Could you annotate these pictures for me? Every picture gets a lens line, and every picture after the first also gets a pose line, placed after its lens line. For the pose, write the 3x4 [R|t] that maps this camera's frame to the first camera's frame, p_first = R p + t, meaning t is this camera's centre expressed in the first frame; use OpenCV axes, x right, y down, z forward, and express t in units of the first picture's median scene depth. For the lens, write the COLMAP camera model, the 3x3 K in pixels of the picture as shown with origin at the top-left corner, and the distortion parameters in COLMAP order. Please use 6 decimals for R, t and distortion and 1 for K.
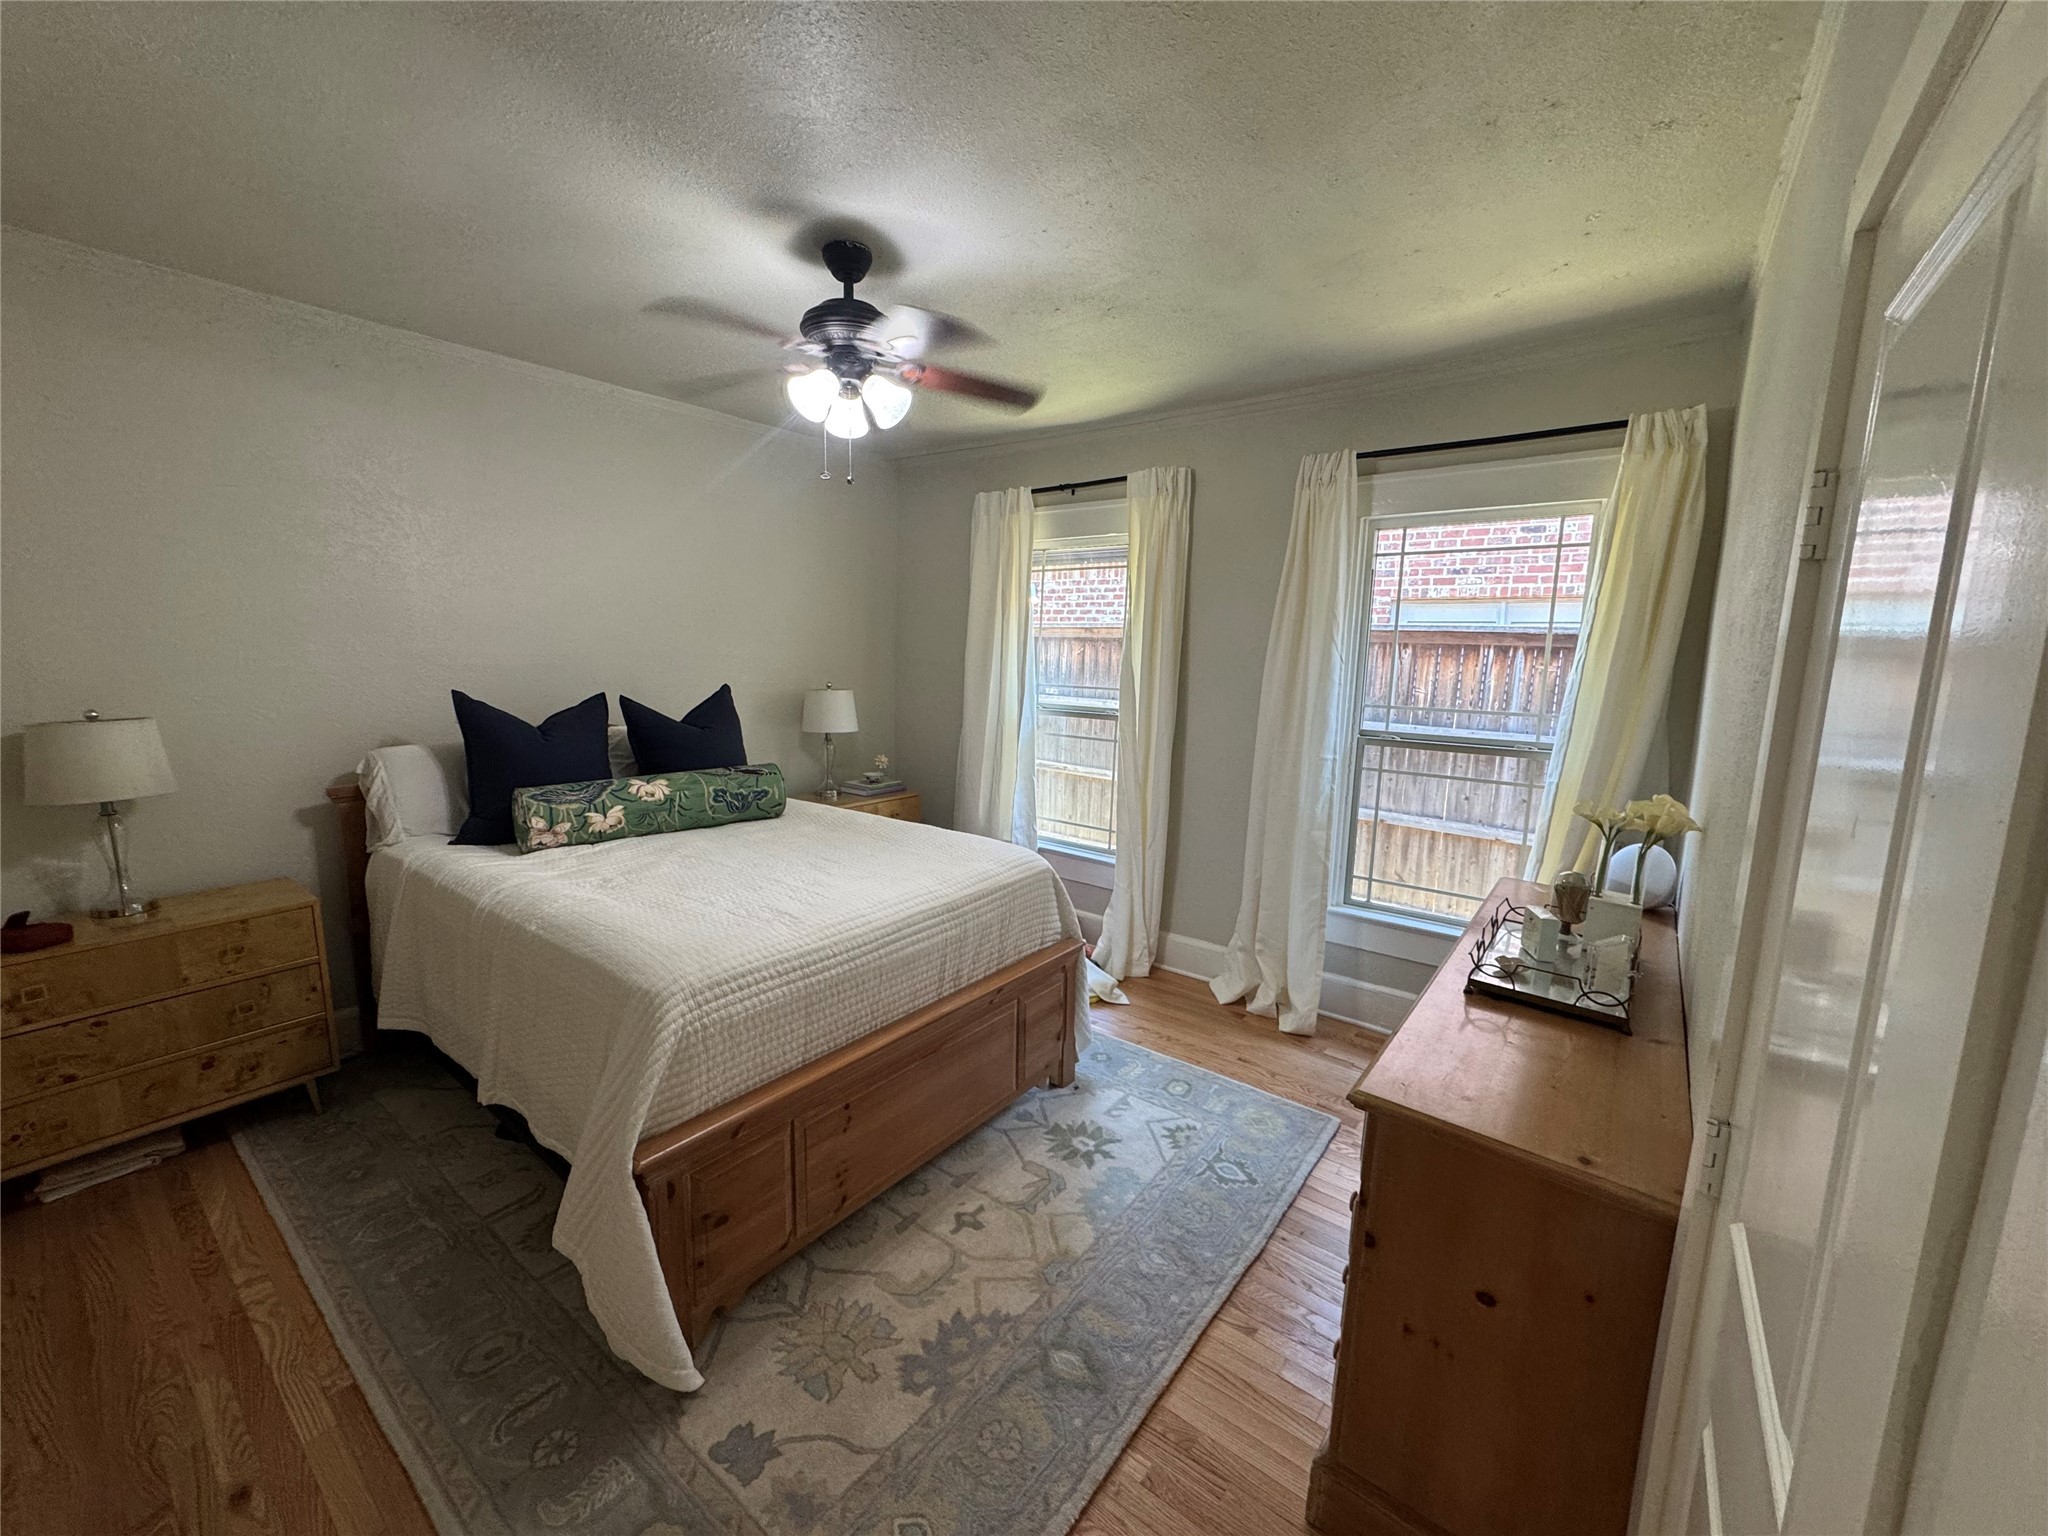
lens RADIAL K [[818.7, 0, 1023.0], [0, 818.7, 764.0], [0, 0, 1]] dist [-0.002090, -0.000005]
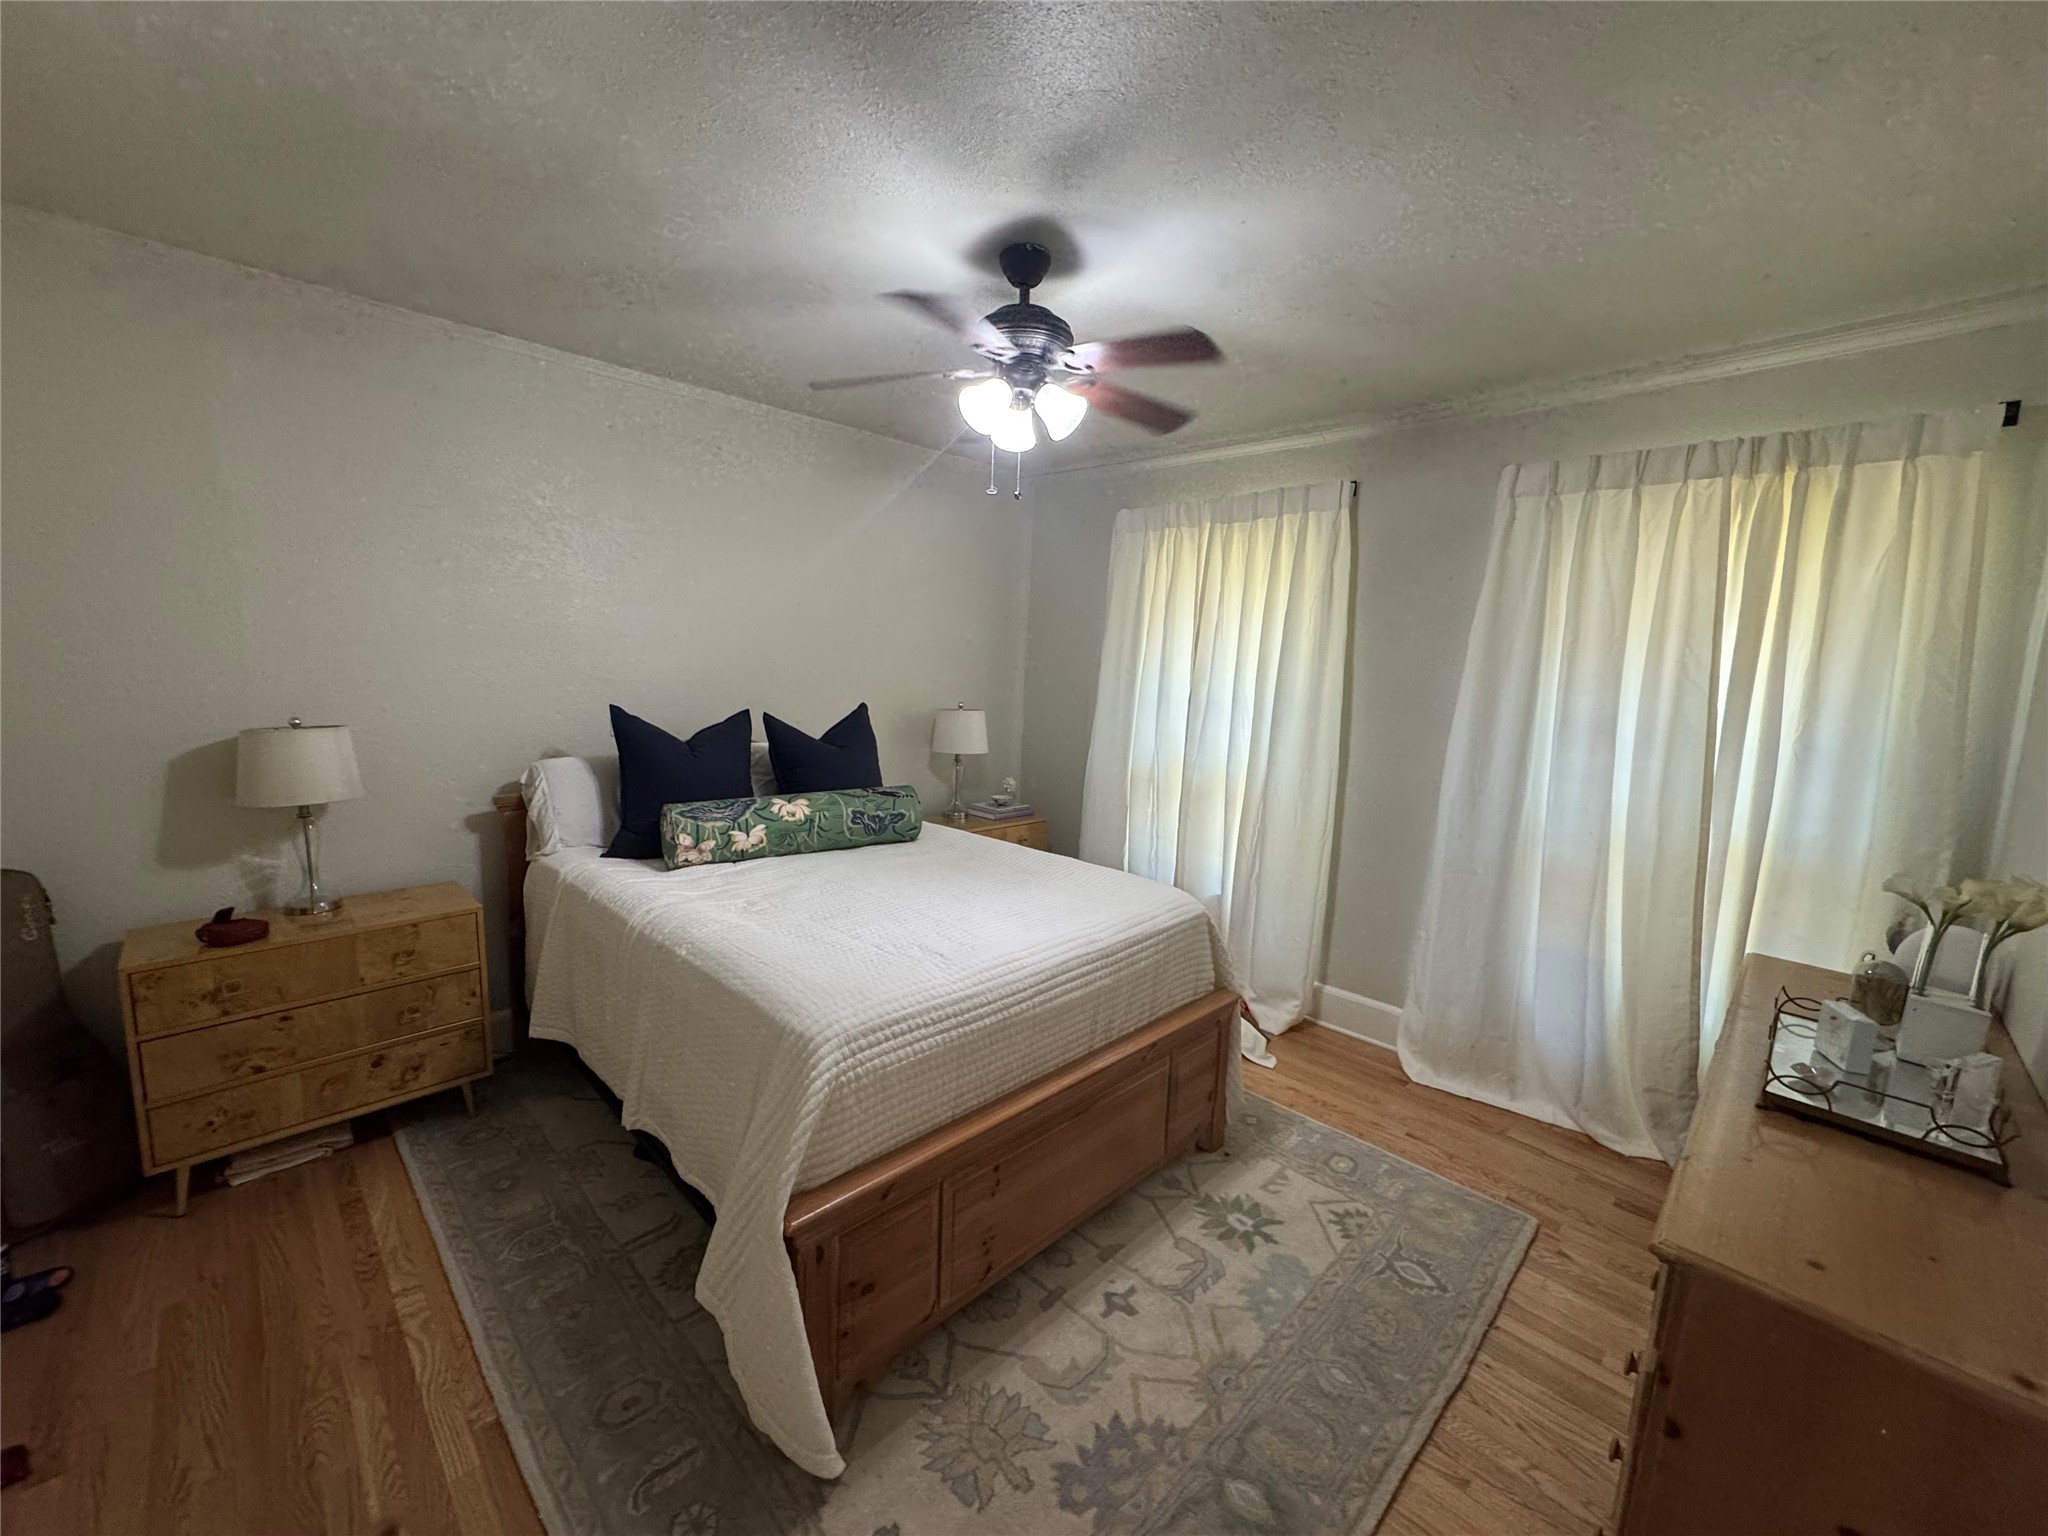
lens RADIAL K [[818.7, 0, 1023.0], [0, 818.7, 764.0], [0, 0, 1]] dist [-0.002090, -0.000005]
pose [[0.991898, 0.031178, -0.123151, -0.078768], [-0.033769, 0.999249, -0.019005, -0.019040], [0.122466, 0.023009, 0.992206, 0.070914]]
